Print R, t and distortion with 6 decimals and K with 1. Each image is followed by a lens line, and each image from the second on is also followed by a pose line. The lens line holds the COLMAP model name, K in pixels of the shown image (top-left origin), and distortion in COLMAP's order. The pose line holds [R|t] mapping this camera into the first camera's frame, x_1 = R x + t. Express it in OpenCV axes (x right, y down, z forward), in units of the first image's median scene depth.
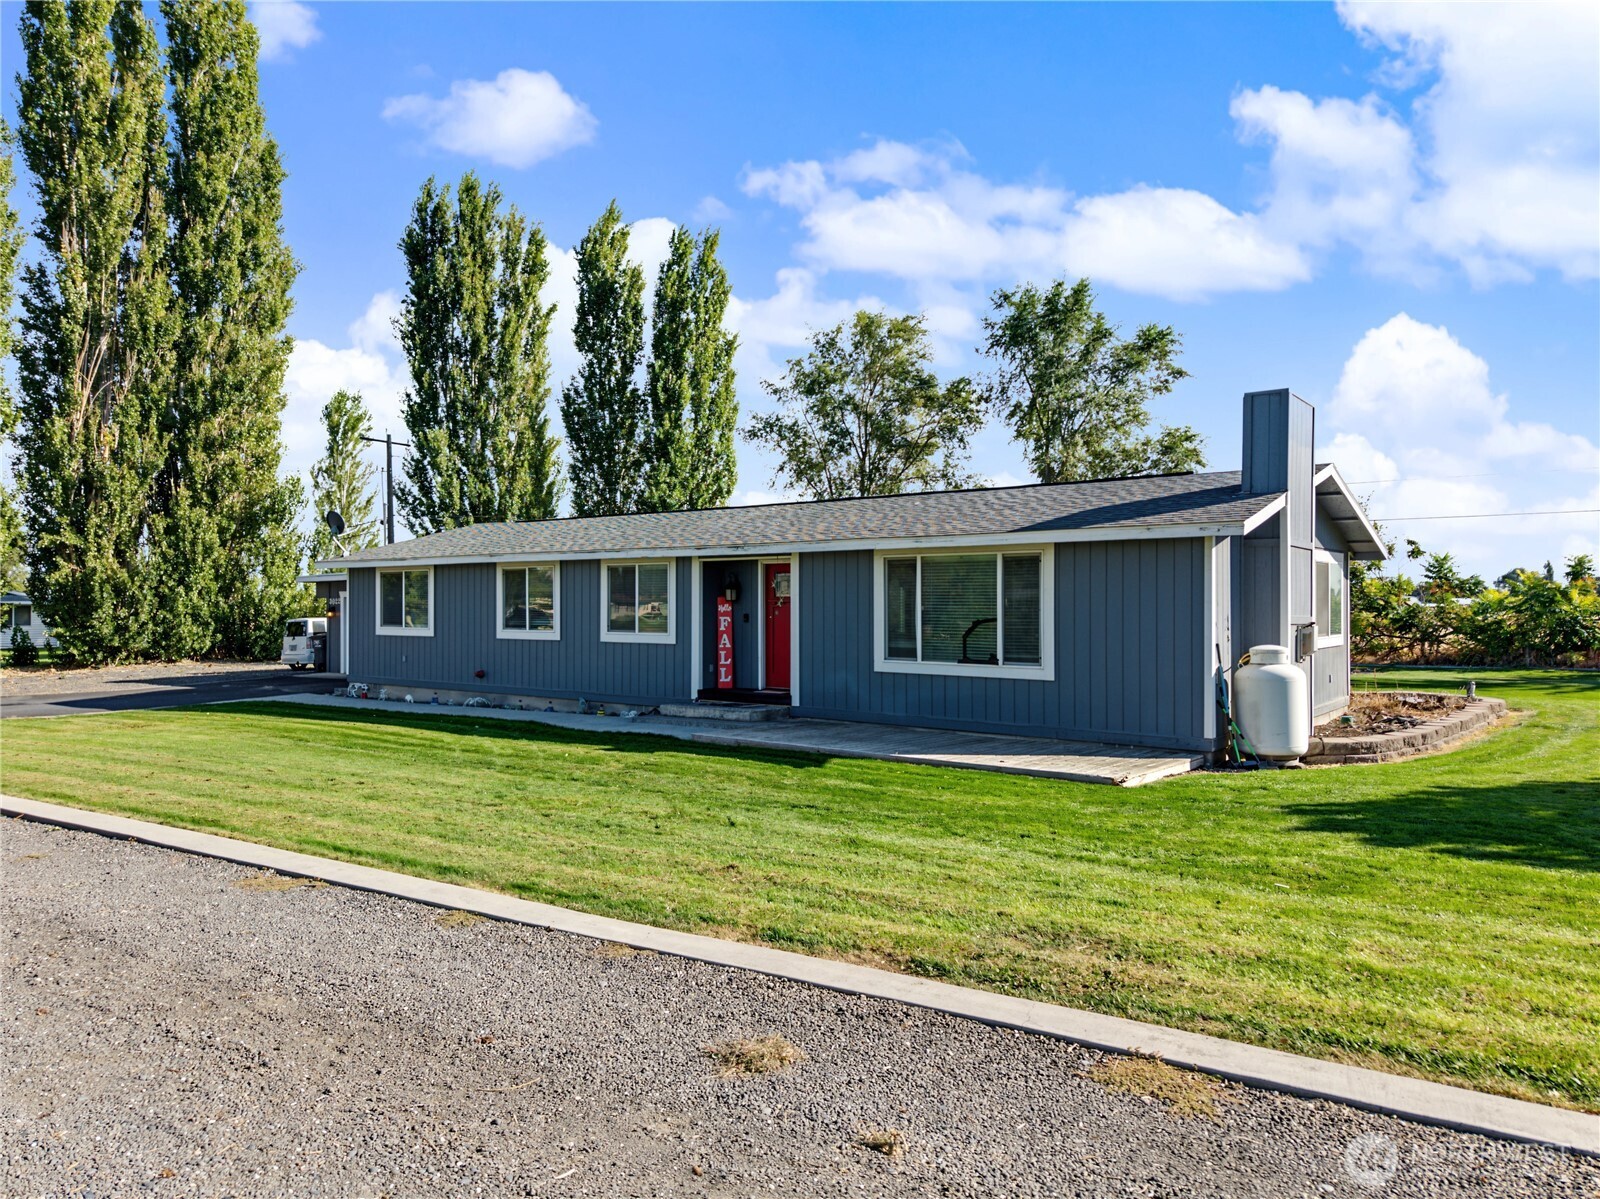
lens RADIAL K [[1123.4, 0, 807.2], [0, 1123.4, 600.9], [0, 0, 1]] dist [0.013551, -0.008320]
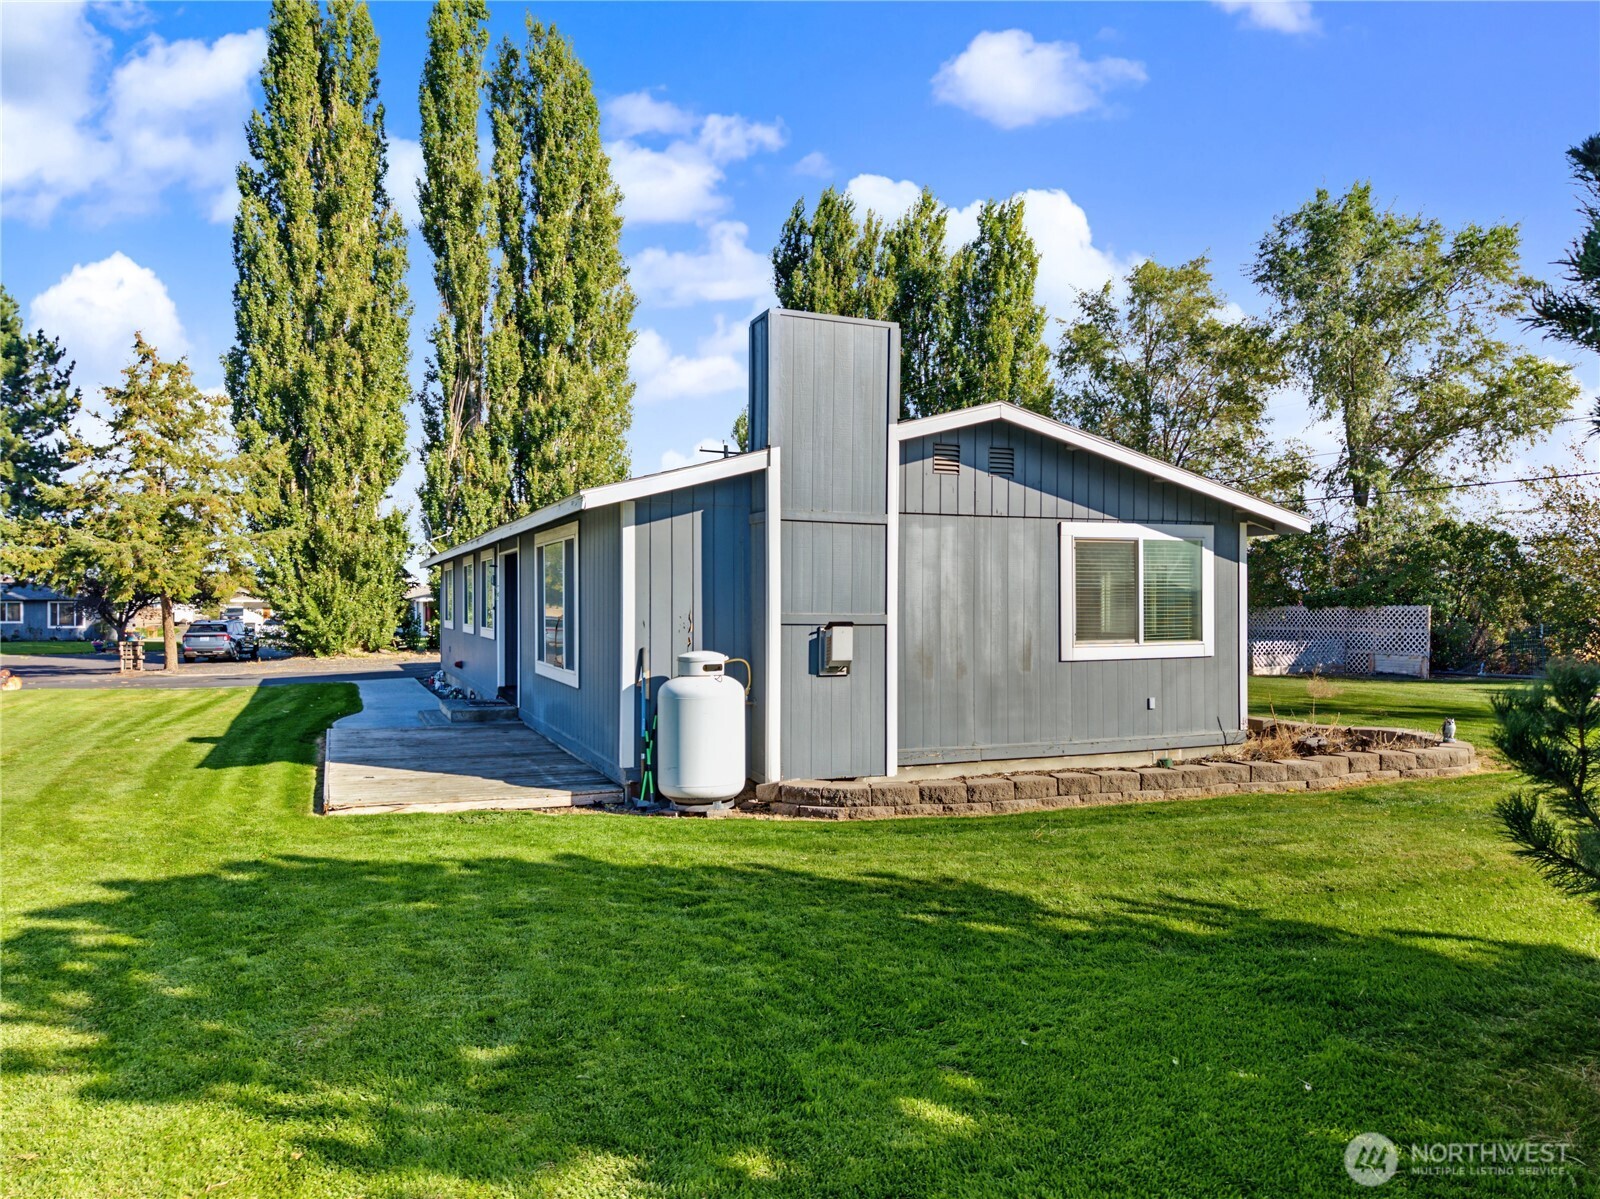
lens RADIAL K [[1123.4, 0, 800.6], [0, 1123.4, 599.7], [0, 0, 1]] dist [0.013551, -0.008320]
pose [[0.859363, 0.000049, -0.511366, 0.293478], [-0.000635, 0.999999, -0.000970, 0.002307], [0.511366, 0.001158, 0.859362, 0.133962]]
